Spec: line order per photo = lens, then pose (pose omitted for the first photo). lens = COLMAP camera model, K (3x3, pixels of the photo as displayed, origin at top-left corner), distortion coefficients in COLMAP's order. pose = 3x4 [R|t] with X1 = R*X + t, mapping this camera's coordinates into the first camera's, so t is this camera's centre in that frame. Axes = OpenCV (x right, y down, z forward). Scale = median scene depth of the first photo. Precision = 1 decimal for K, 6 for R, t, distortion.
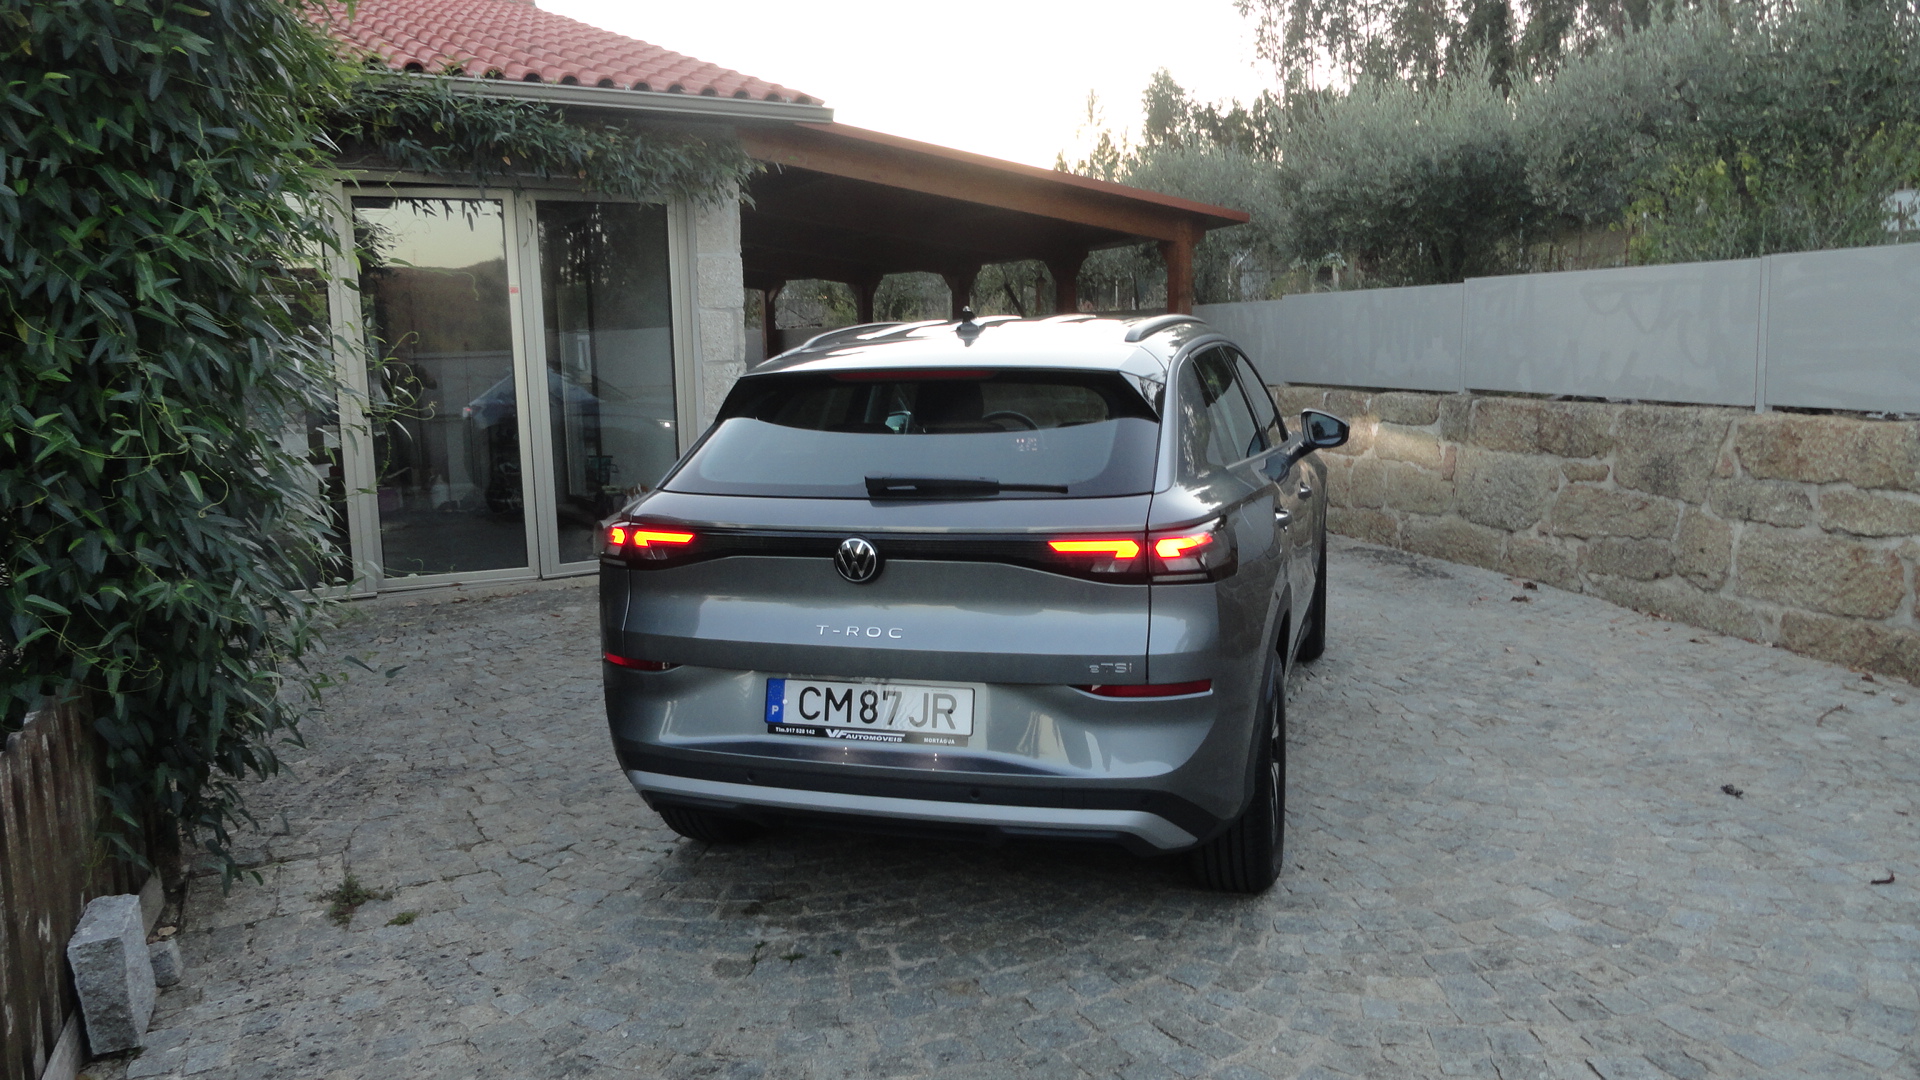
lens RADIAL K [[1330.5, 0, 960.0], [0, 1330.5, 540.0], [0, 0, 1]] dist [-0.009173, 0.002020]
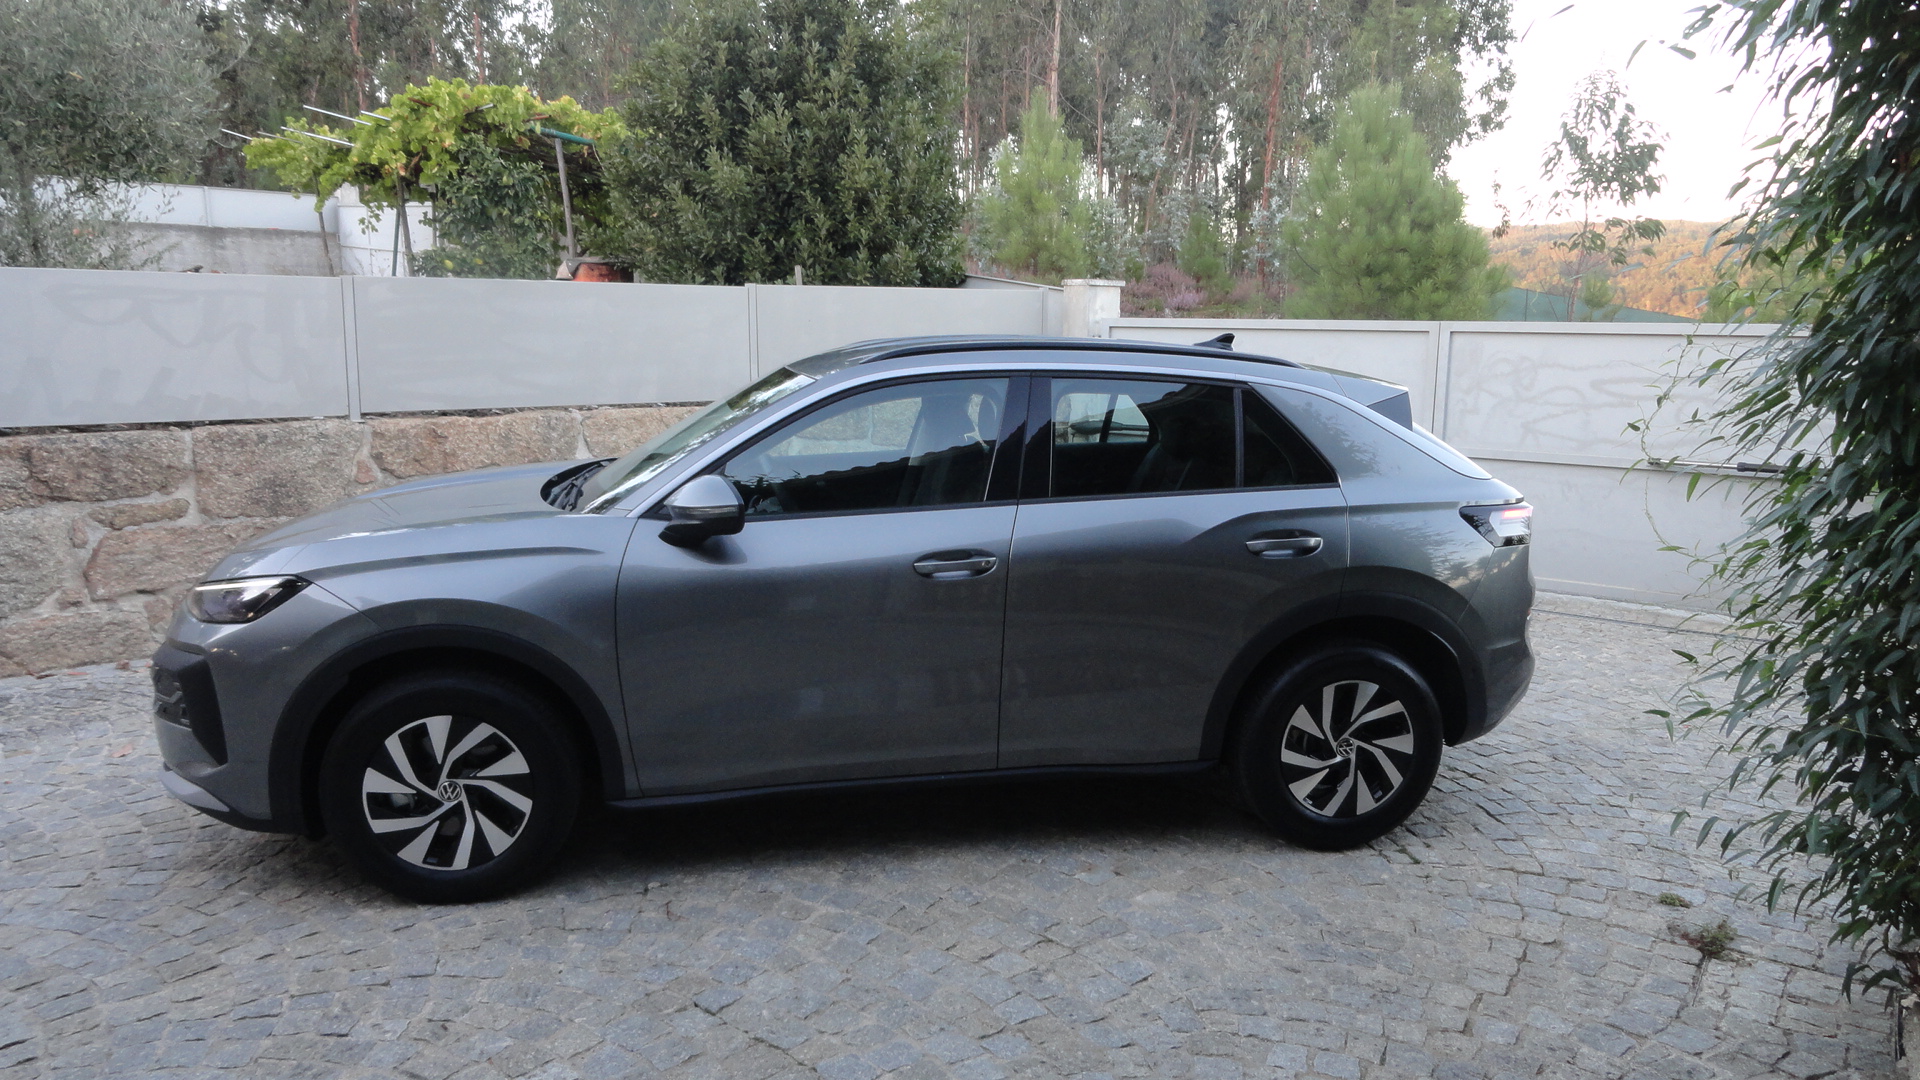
lens RADIAL K [[1330.5, 0, 960.0], [0, 1330.5, 540.0], [0, 0, 1]] dist [-0.009173, 0.002020]
pose [[-0.470863, -0.131411, 0.872364, -0.557390], [0.130927, 0.967484, 0.216408, -0.163774], [-0.872437, 0.216115, -0.438347, 1.016429]]
